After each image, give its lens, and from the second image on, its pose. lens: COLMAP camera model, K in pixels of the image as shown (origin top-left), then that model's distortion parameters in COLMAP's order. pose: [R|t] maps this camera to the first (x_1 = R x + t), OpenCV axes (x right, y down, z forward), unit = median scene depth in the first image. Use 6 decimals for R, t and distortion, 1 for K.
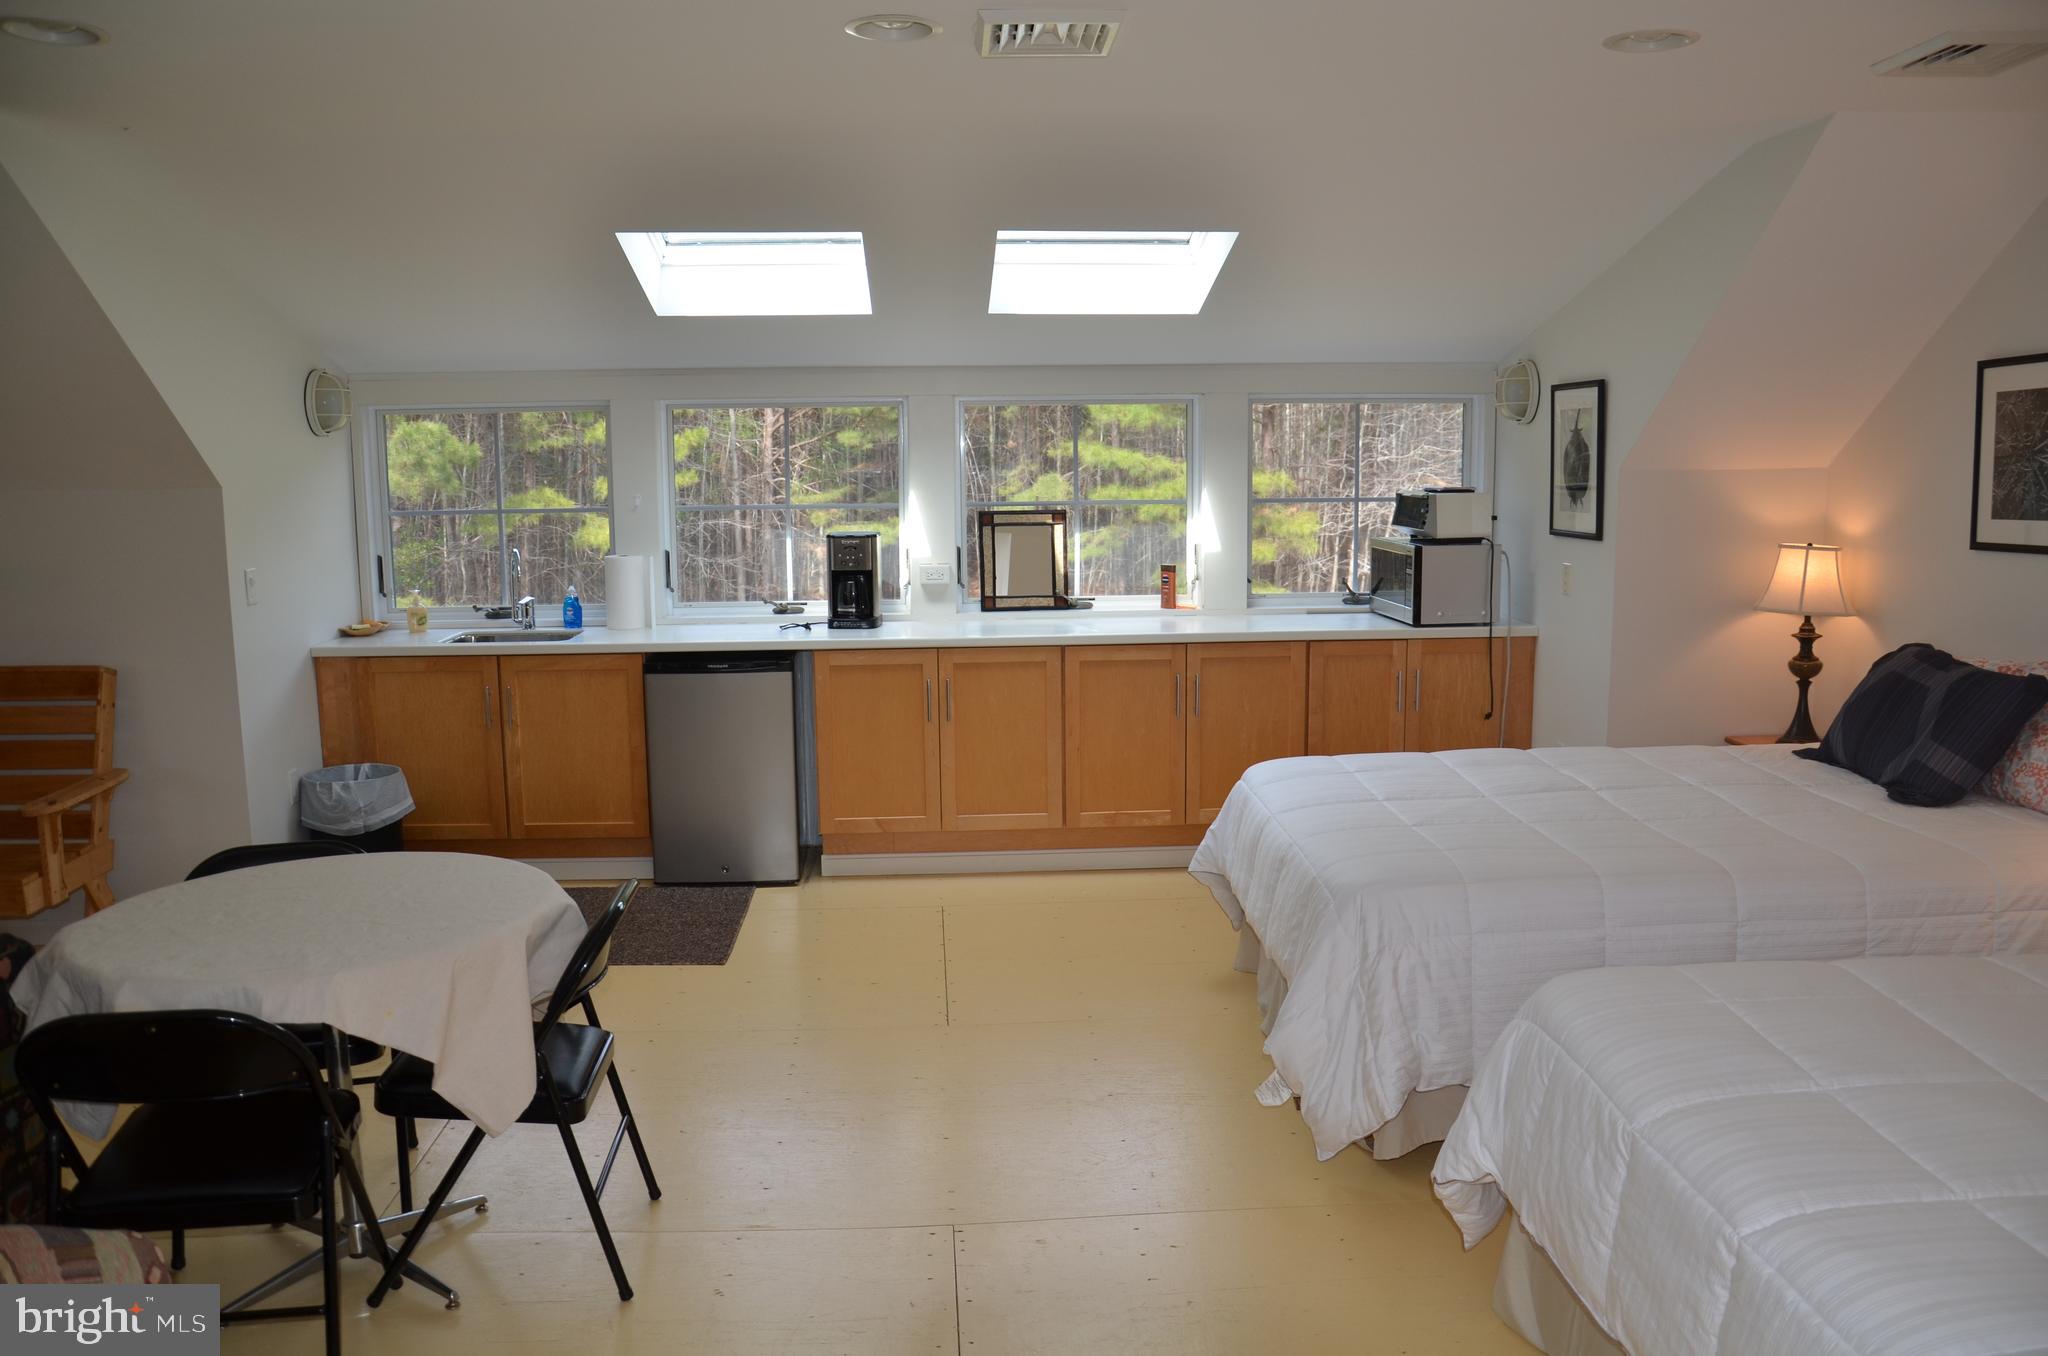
lens RADIAL K [[1608.7, 0, 1022.2], [0, 1608.7, 662.4], [0, 0, 1]] dist [-0.139918, 0.097586]
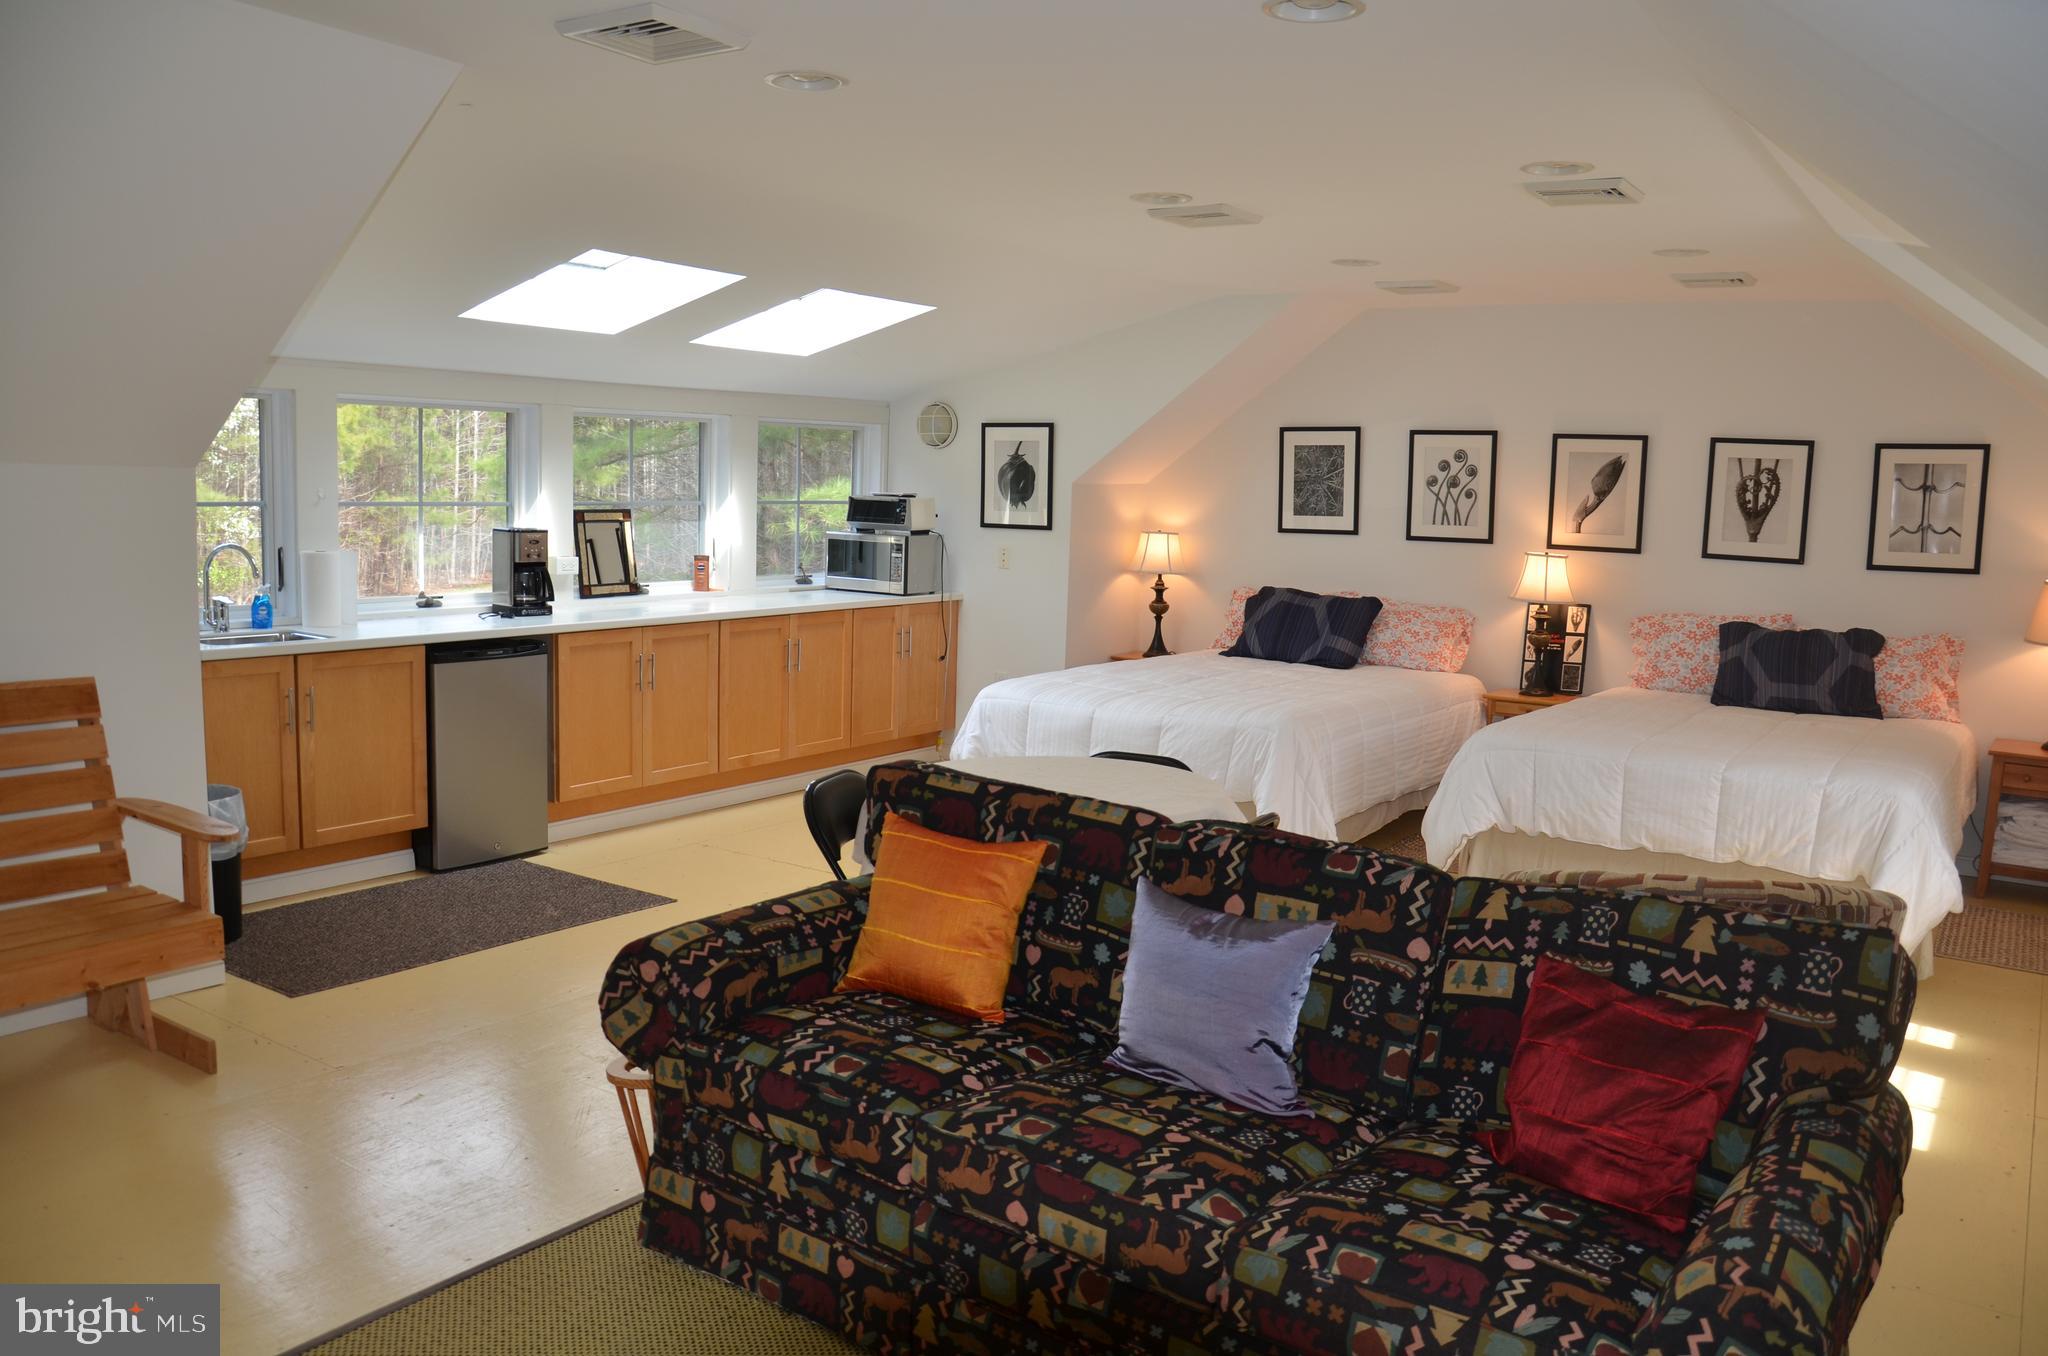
lens RADIAL K [[1608.7, 0, 1032.1], [0, 1608.7, 686.7], [0, 0, 1]] dist [-0.139918, 0.097586]
pose [[0.612092, -0.074882, 0.787233, -0.789793], [0.068856, 0.996772, 0.041276, 0.006158], [-0.787783, 0.028942, 0.615272, 0.075450]]
